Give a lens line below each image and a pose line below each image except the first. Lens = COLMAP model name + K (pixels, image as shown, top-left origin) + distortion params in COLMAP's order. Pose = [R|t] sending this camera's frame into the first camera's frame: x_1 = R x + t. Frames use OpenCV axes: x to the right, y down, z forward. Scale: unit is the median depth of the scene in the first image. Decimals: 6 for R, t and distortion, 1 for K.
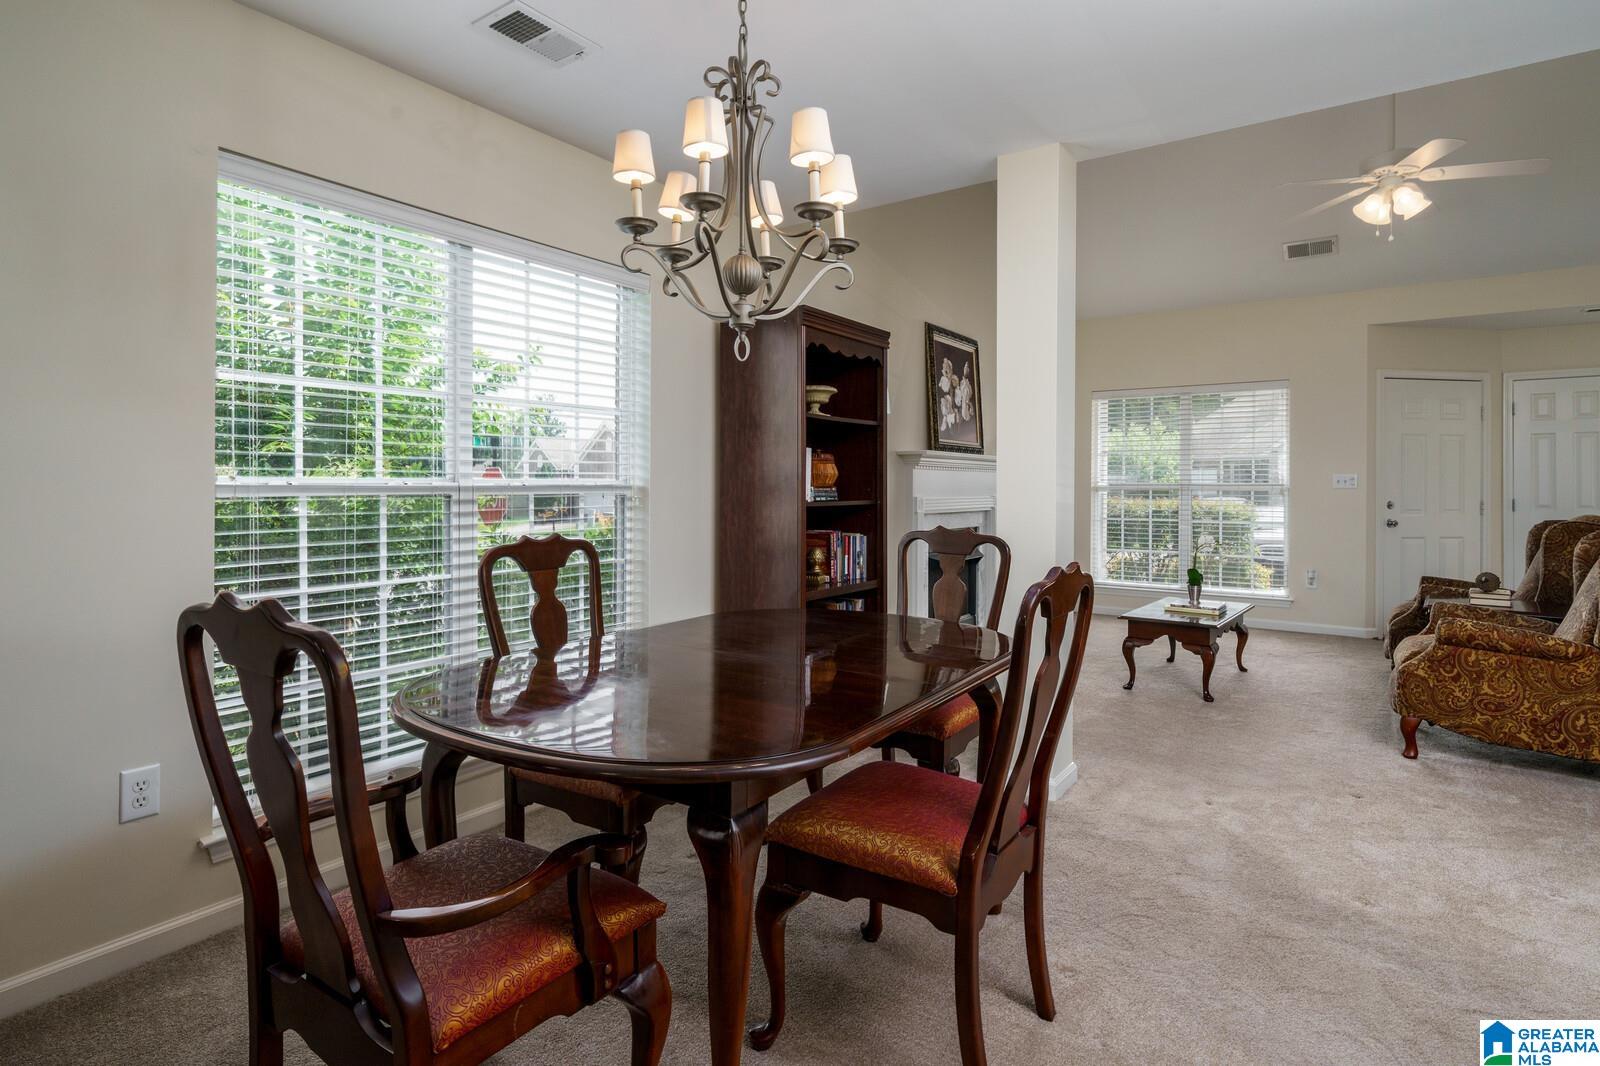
lens RADIAL K [[829.5, 0, 801.9], [0, 829.5, 501.6], [0, 0, 1]] dist [0.001433, 0.000944]
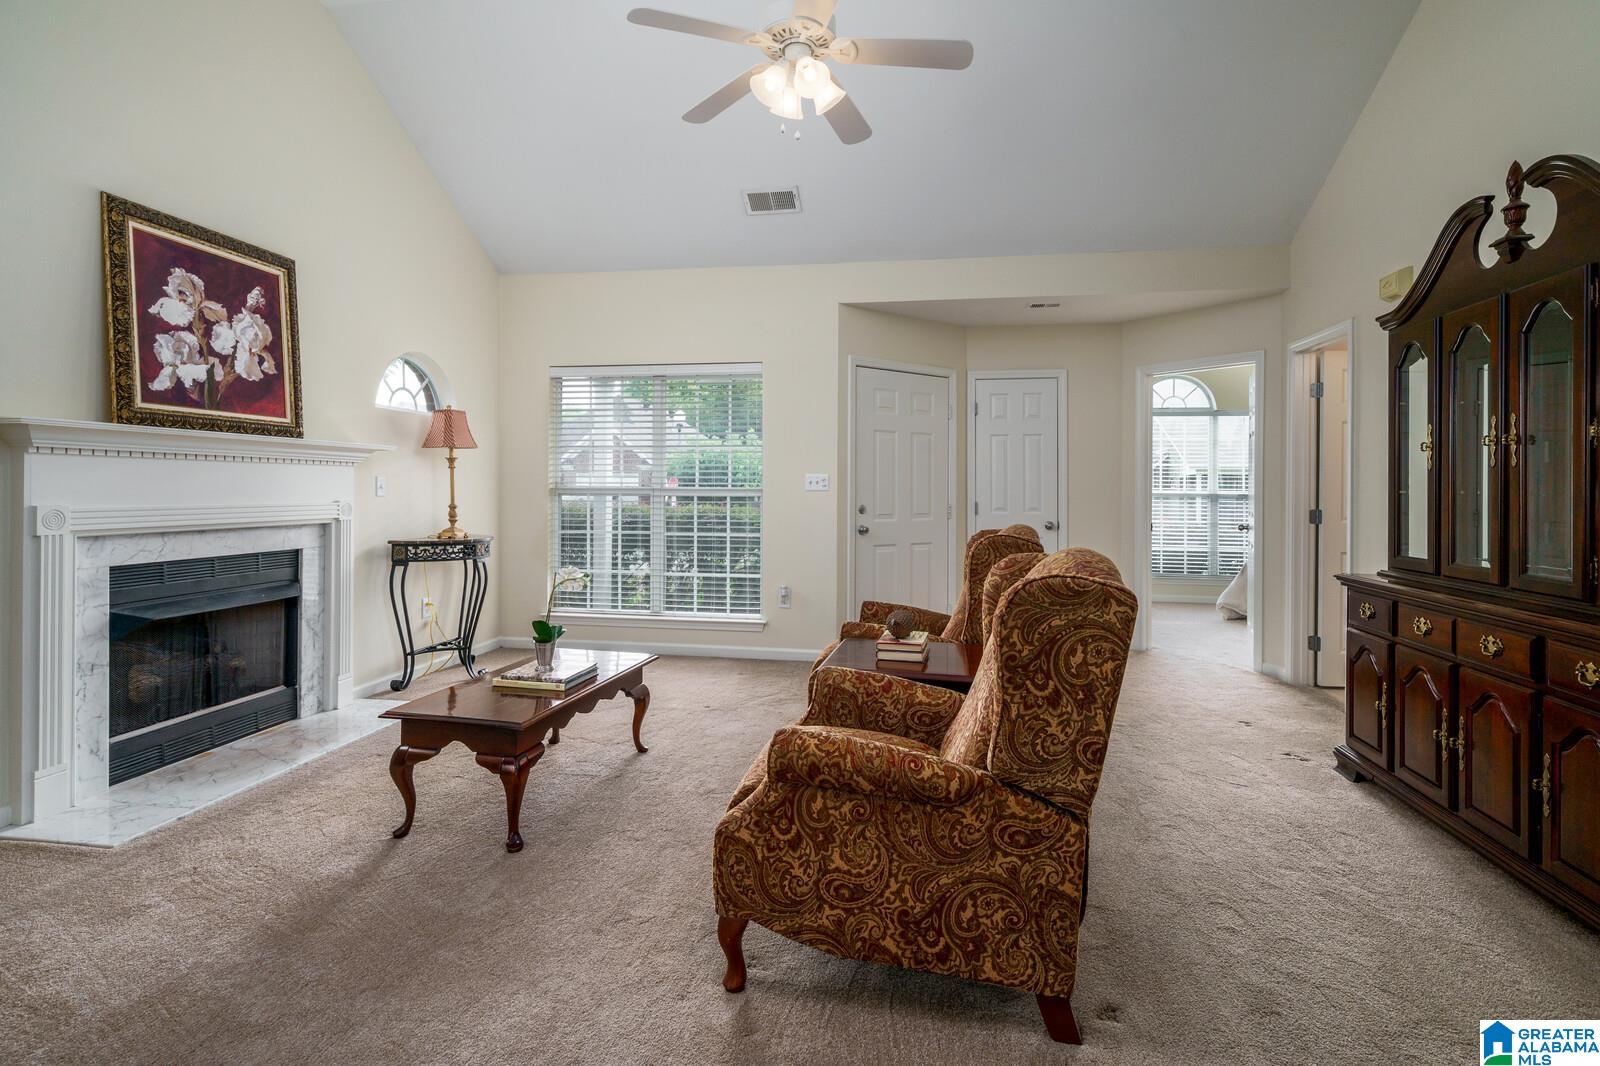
lens RADIAL K [[757.8, 0, 799.7], [0, 757.8, 507.2], [0, 0, 1]] dist [-0.001351, 0.000041]
pose [[0.909180, -0.007382, 0.416337, 0.575750], [0.004215, 0.999955, 0.008523, -0.010466], [-0.416381, -0.005994, 0.909170, 0.540723]]
